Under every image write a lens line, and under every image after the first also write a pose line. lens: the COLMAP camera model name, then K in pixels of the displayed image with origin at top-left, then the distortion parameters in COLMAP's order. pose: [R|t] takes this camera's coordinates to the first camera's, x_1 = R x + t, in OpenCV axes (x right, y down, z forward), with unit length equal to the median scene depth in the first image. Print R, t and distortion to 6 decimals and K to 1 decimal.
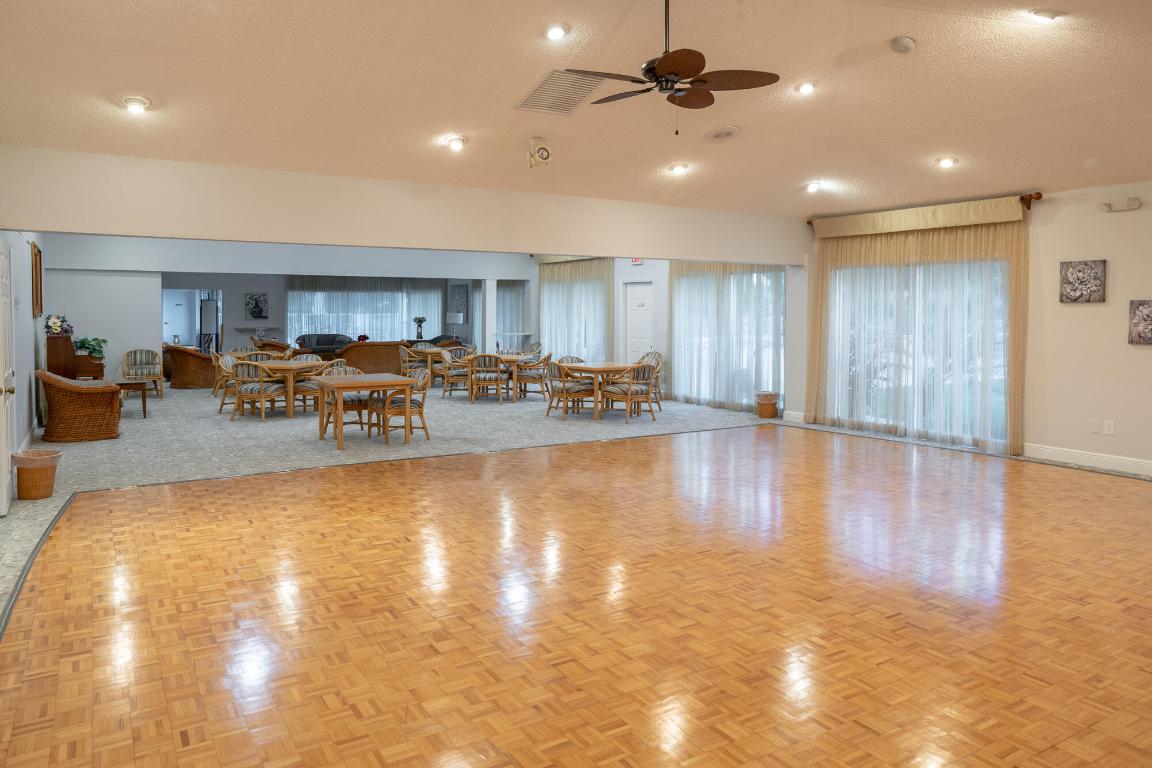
lens RADIAL K [[791.8, 0, 578.7], [0, 791.8, 365.7], [0, 0, 1]] dist [-0.060137, 0.084583]
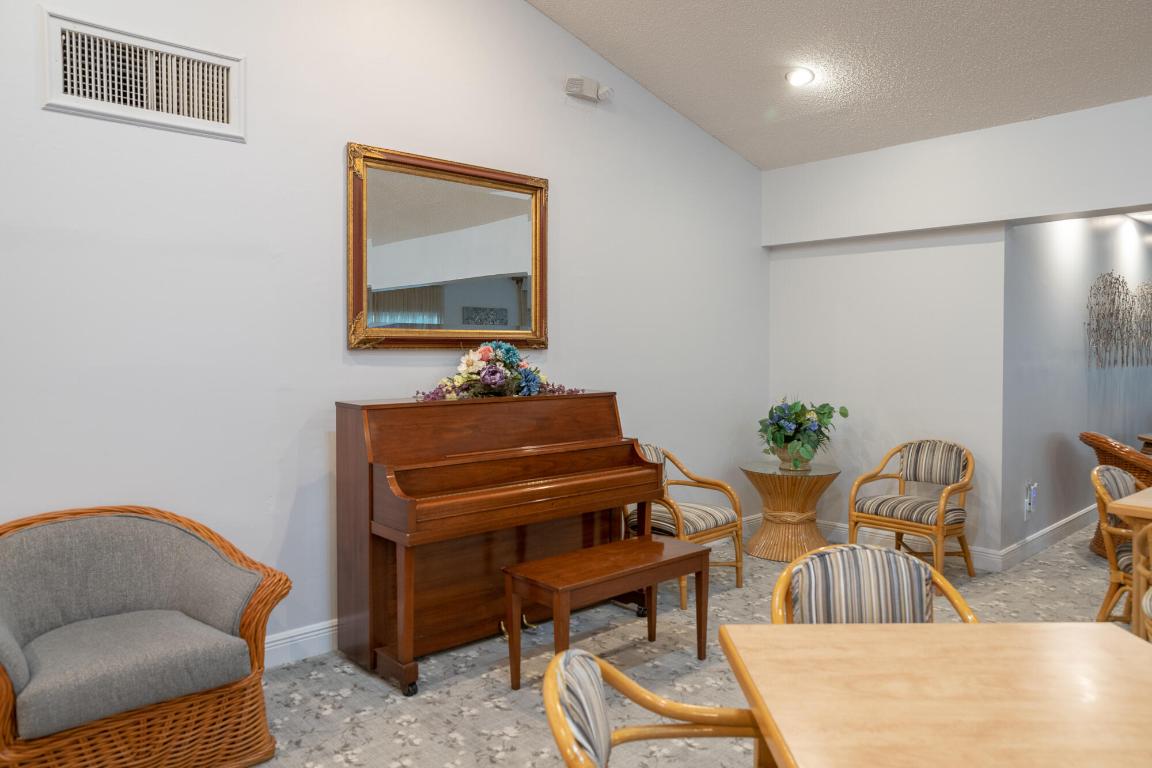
lens RADIAL K [[791.8, 0, 578.7], [0, 791.8, 365.7], [0, 0, 1]] dist [-0.060137, 0.084583]
pose [[0.202360, 0.019685, -0.979113, -0.182984], [-0.068328, 0.997645, 0.005936, -0.036570], [0.976925, 0.065699, 0.203228, 0.597449]]
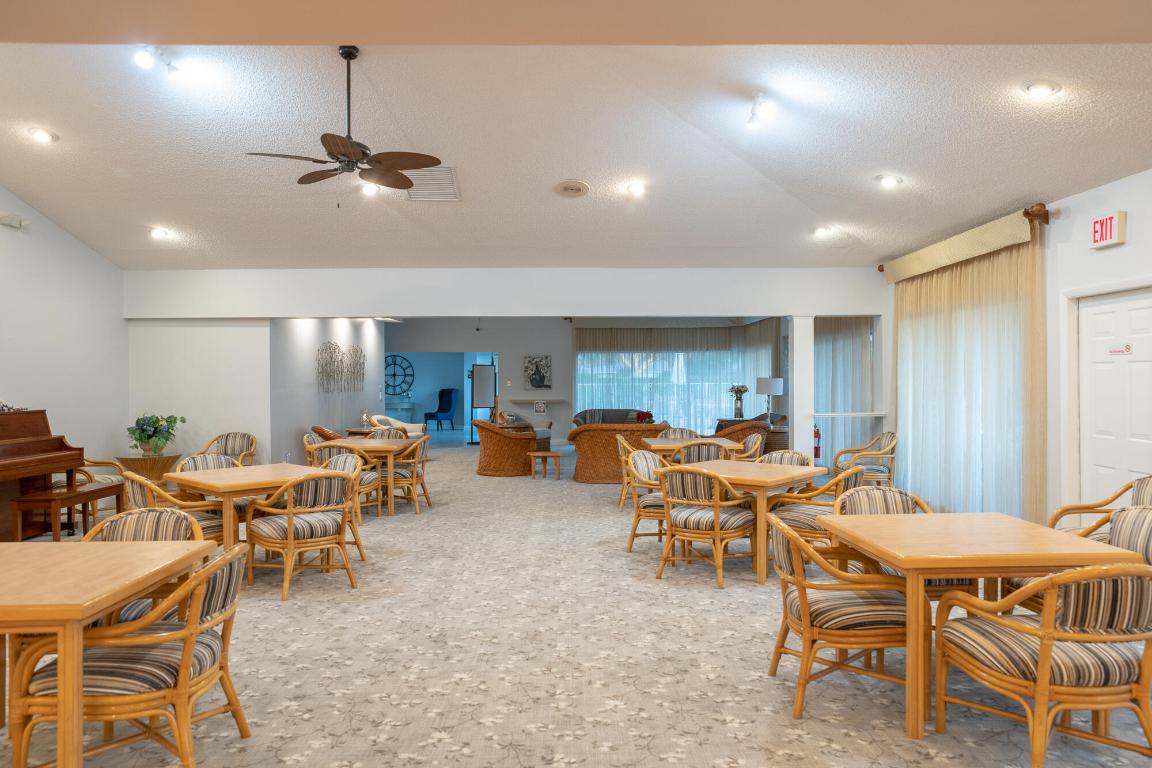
lens RADIAL K [[796.3, 0, 576.0], [0, 796.3, 384.0], [0, 0, 1]] dist [0.002841, 0.006093]
pose [[0.856116, -0.005009, -0.516759, 0.042902], [-0.028987, 0.997913, -0.057697, -0.024694], [0.515969, 0.064375, 0.854185, 0.437912]]
